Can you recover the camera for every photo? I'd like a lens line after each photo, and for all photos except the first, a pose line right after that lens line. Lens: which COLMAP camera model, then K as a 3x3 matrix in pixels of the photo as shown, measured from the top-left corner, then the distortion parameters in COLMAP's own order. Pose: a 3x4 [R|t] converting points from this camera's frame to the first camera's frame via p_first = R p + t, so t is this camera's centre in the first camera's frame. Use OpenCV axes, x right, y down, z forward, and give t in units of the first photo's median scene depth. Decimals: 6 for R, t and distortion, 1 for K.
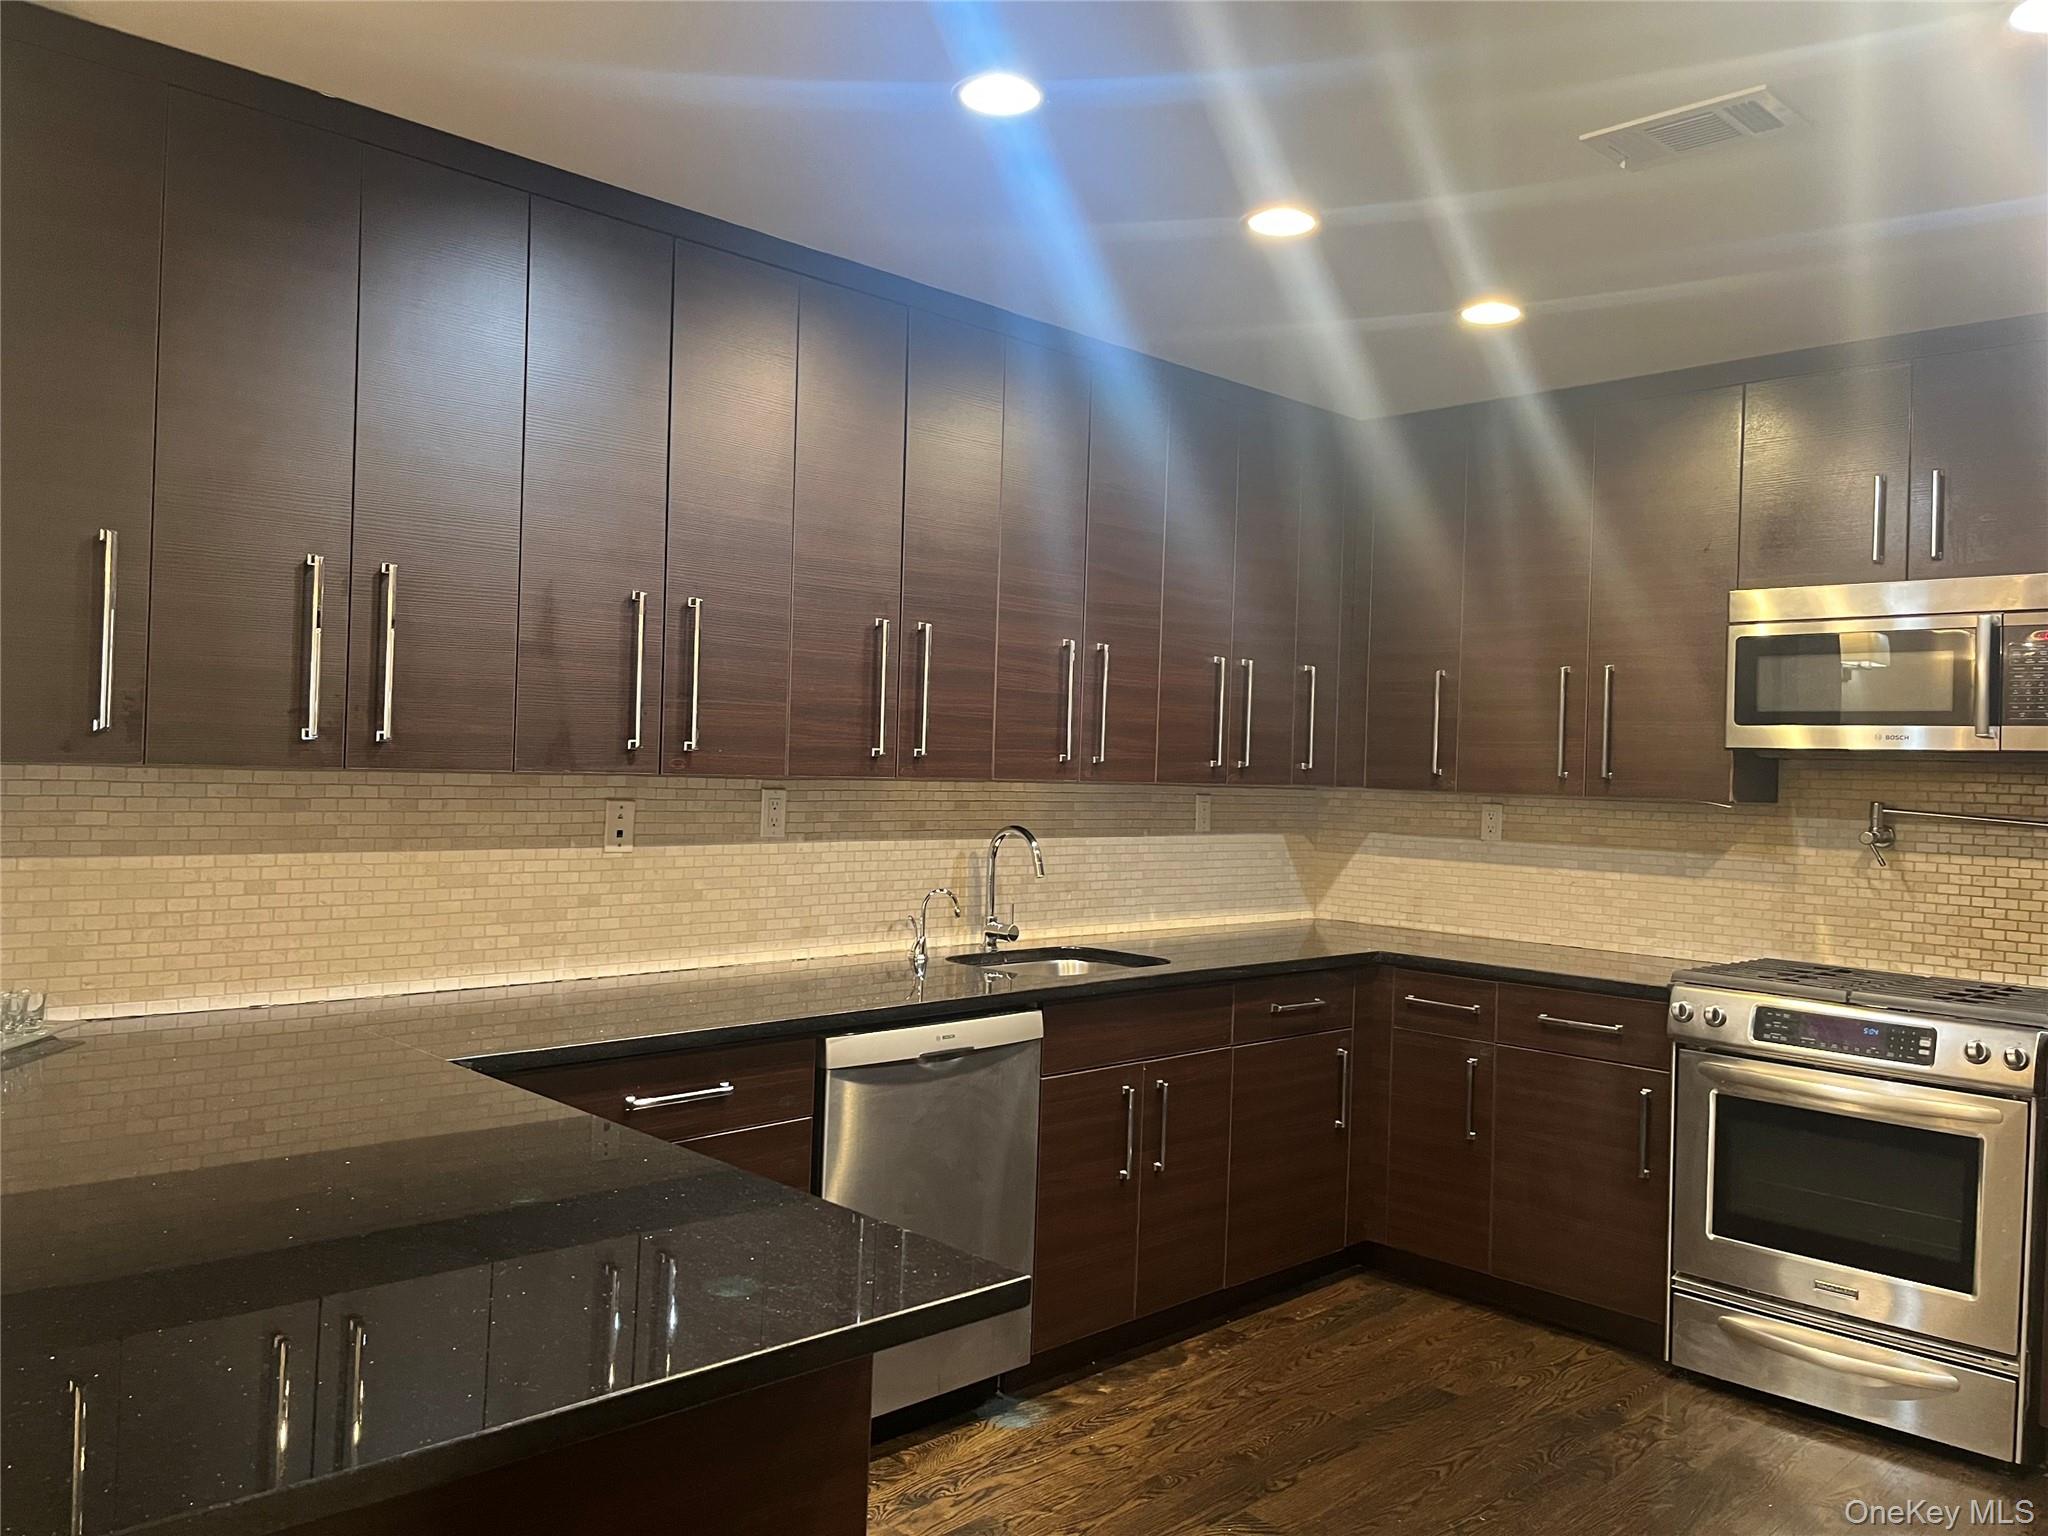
lens RADIAL K [[1546.3, 0, 1009.2], [0, 1546.3, 770.0], [0, 0, 1]] dist [0.096757, -0.136467]
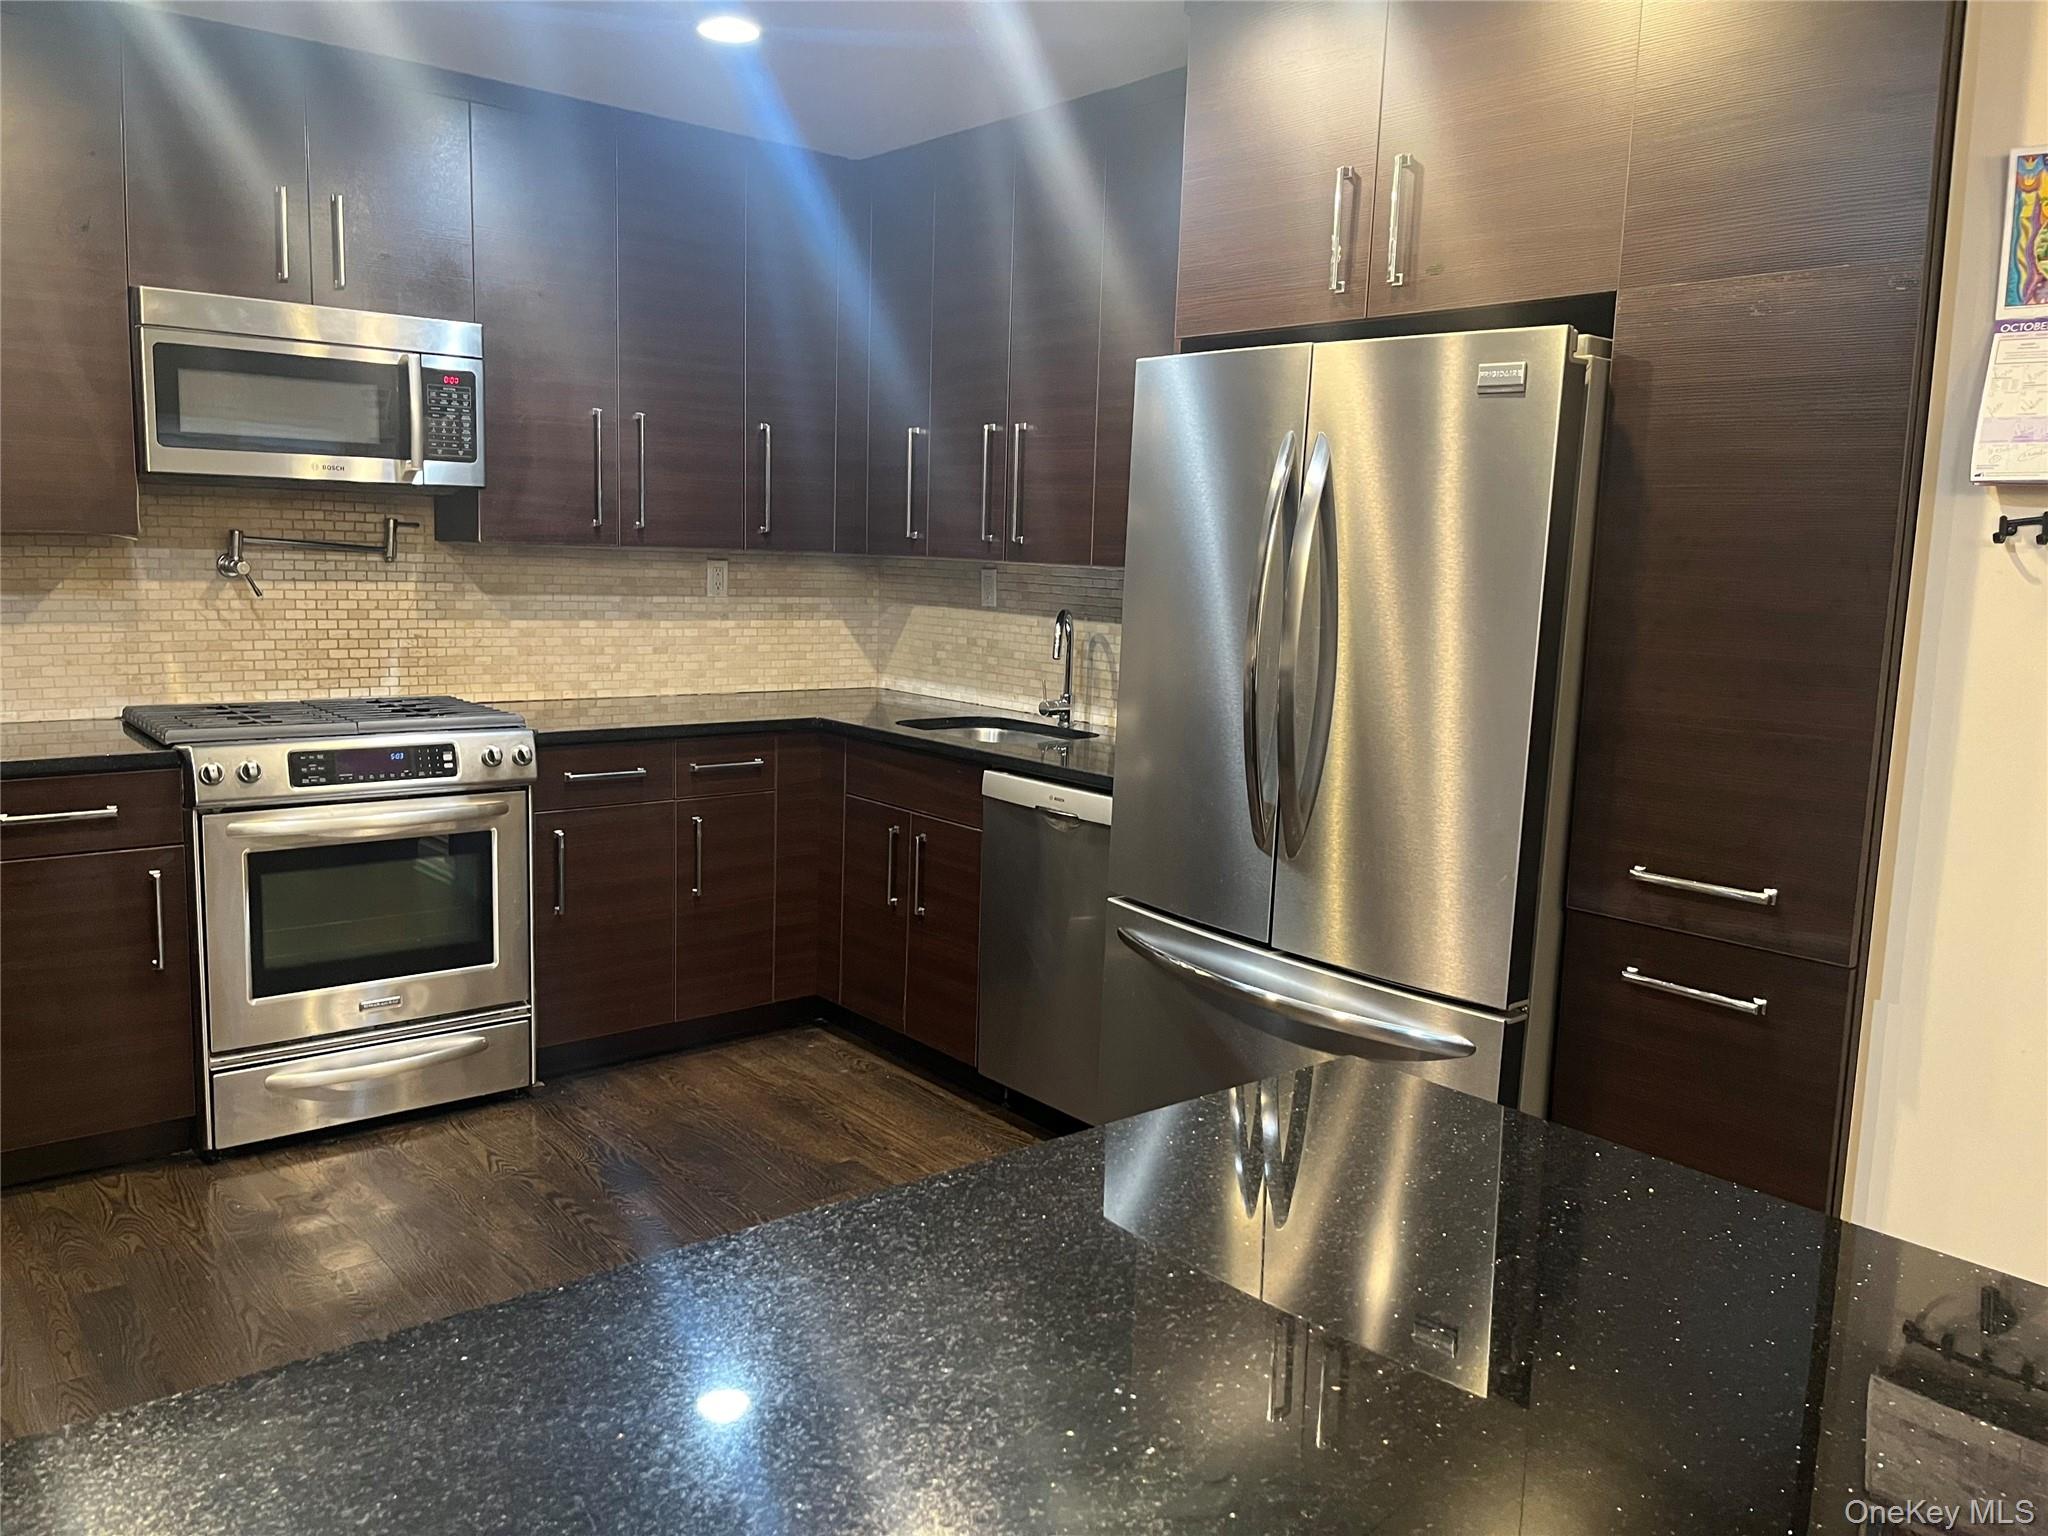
lens RADIAL K [[1546.3, 0, 1009.2], [0, 1546.3, 770.0], [0, 0, 1]] dist [0.096757, -0.136467]
pose [[0.087335, -0.173411, 0.980970, -0.390611], [-0.023902, 0.984084, 0.176089, -0.016415], [-0.995892, -0.038826, 0.081800, 0.446942]]
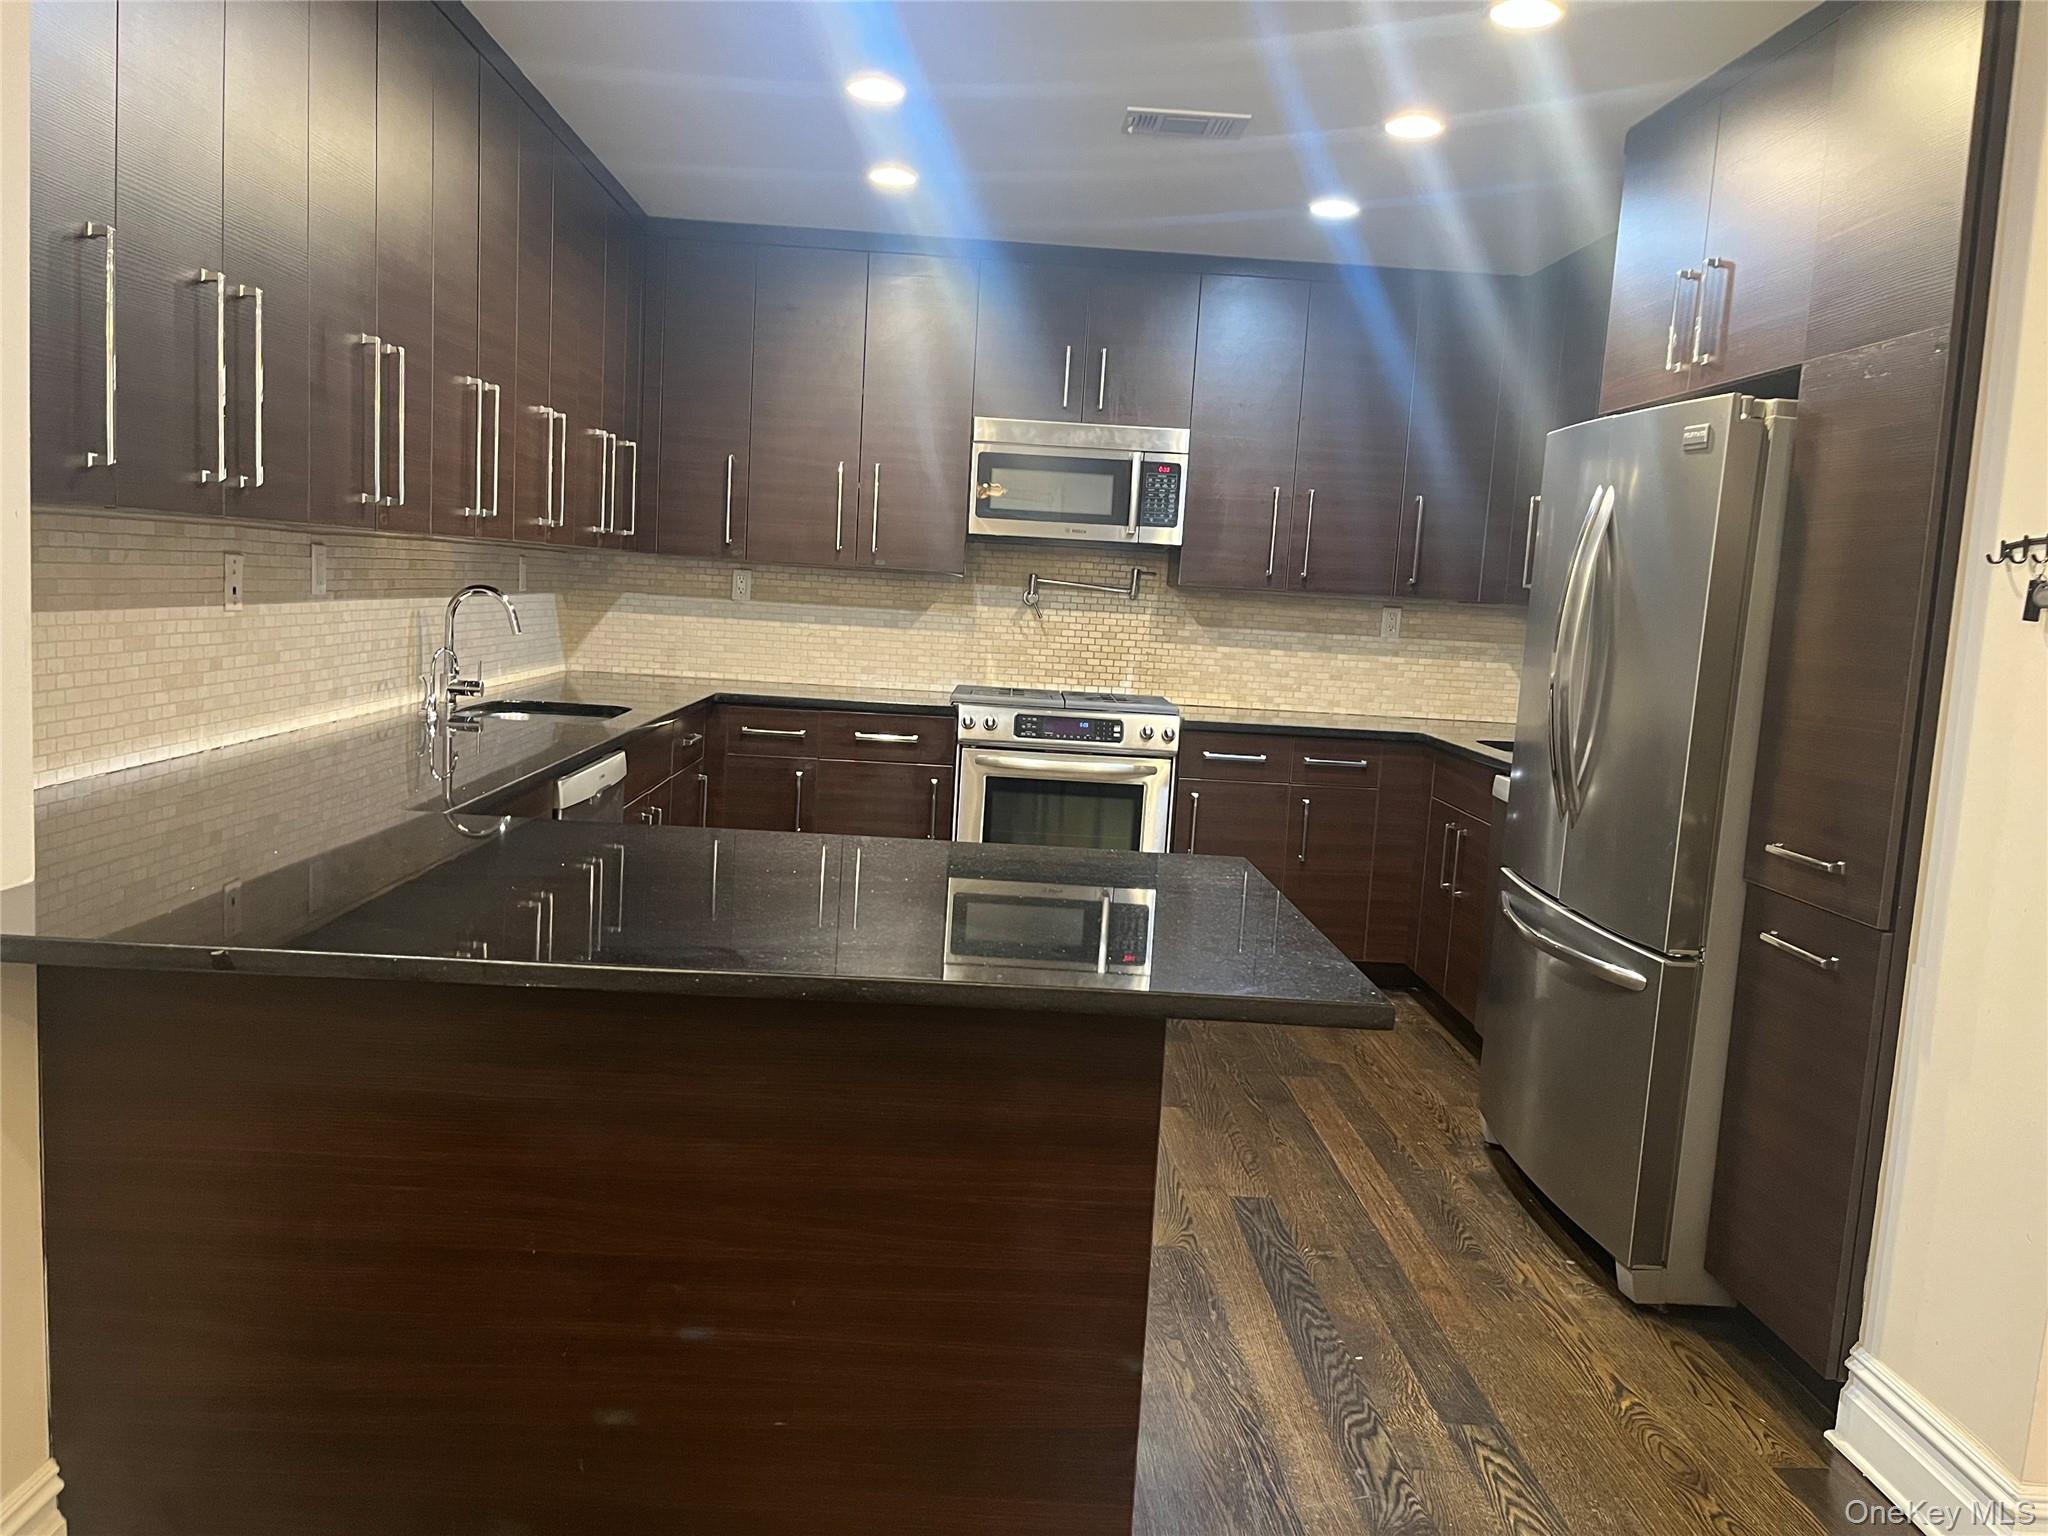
lens RADIAL K [[1546.3, 0, 1009.2], [0, 1546.3, 770.0], [0, 0, 1]] dist [0.096757, -0.136467]
pose [[0.679001, -0.078951, 0.729880, -0.541939], [-0.034412, 0.989685, 0.139067, 0.001043], [-0.733330, -0.119543, 0.669280, 0.028410]]
